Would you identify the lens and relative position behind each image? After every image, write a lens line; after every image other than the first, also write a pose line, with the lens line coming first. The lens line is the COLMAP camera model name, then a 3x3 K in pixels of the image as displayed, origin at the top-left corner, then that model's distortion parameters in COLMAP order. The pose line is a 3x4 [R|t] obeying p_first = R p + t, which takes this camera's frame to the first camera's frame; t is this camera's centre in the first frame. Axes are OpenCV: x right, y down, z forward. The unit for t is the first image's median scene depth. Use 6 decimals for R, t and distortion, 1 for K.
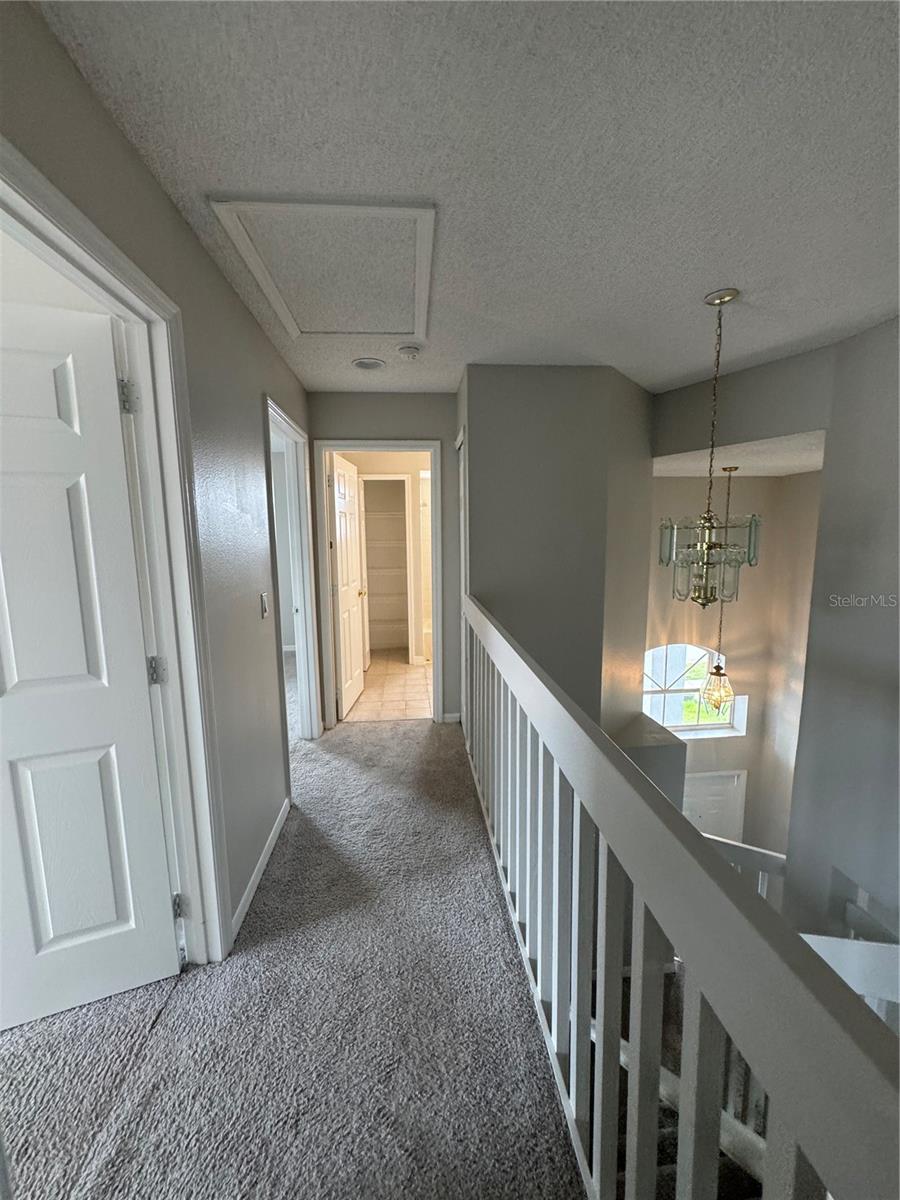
lens RADIAL K [[479.8, 0, 450.4], [0, 479.8, 599.3], [0, 0, 1]] dist [-0.006409, 0.001471]
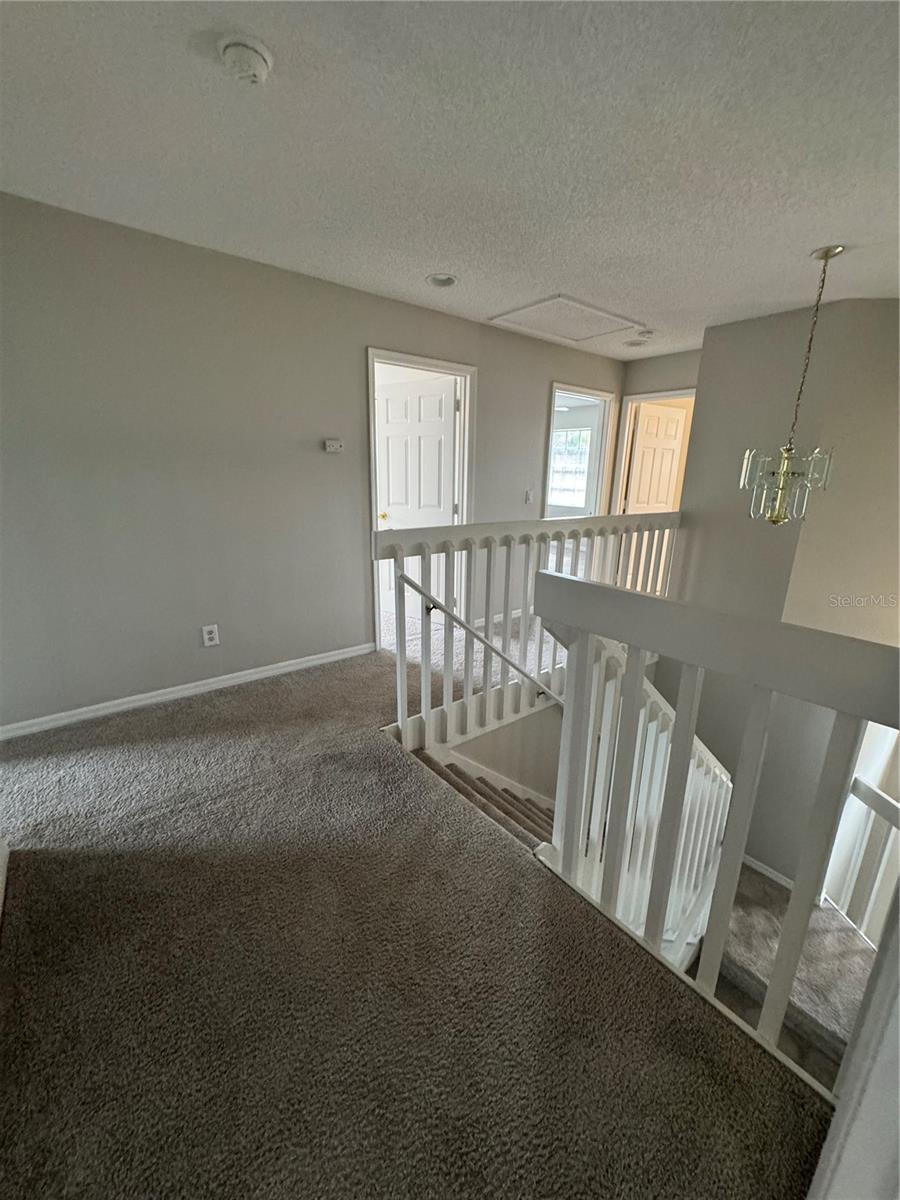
lens RADIAL K [[479.8, 0, 451.0], [0, 479.8, 597.1], [0, 0, 1]] dist [-0.006409, 0.001471]
pose [[0.547619, 0.244158, -0.800313, 0.668429], [-0.143304, 0.969715, 0.197782, 0.040259], [0.824365, 0.006379, 0.566023, -0.220875]]
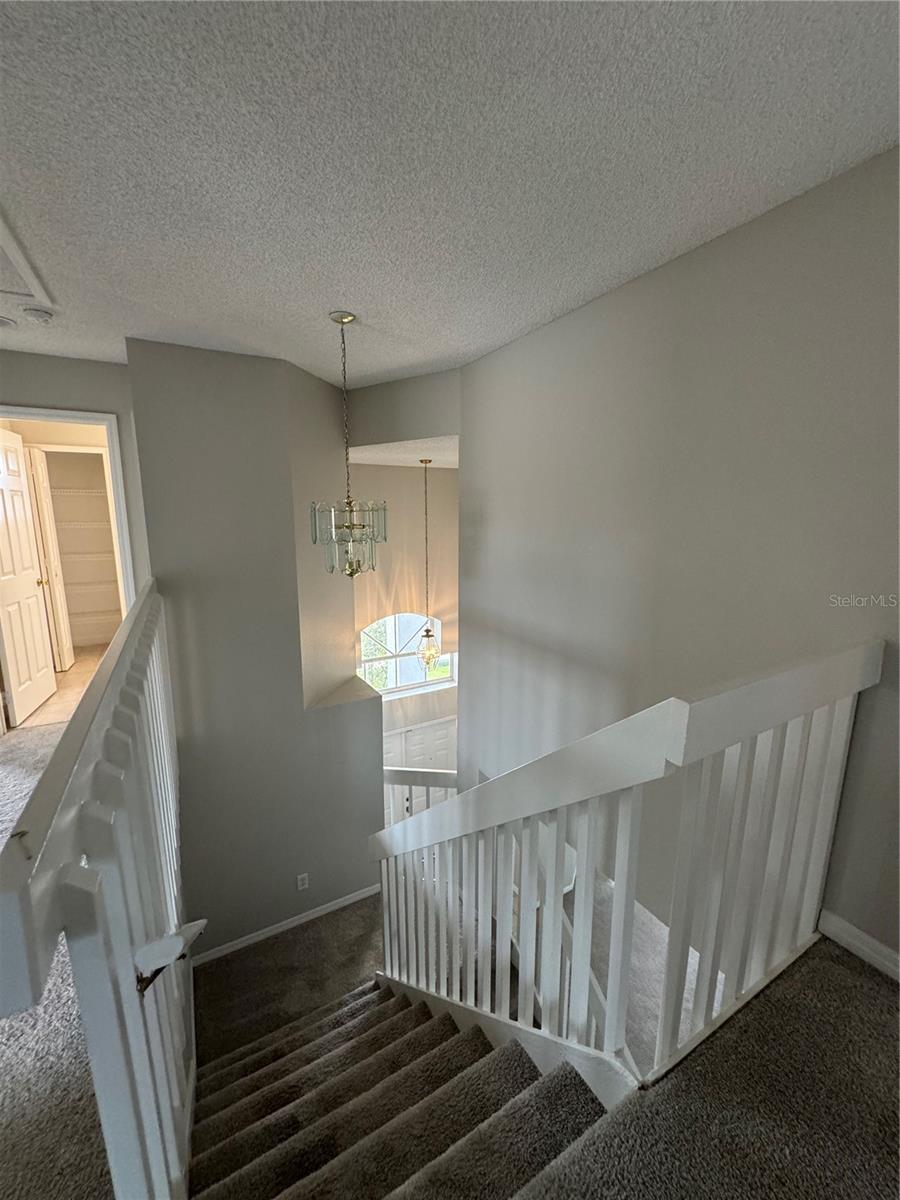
lens RADIAL K [[479.8, 0, 450.5], [0, 479.8, 600.8], [0, 0, 1]] dist [-0.006409, 0.001471]
pose [[0.909283, -0.064342, 0.411174, 0.156815], [0.047844, 0.997587, 0.050303, 0.015336], [-0.413418, -0.026067, 0.910168, -0.122402]]
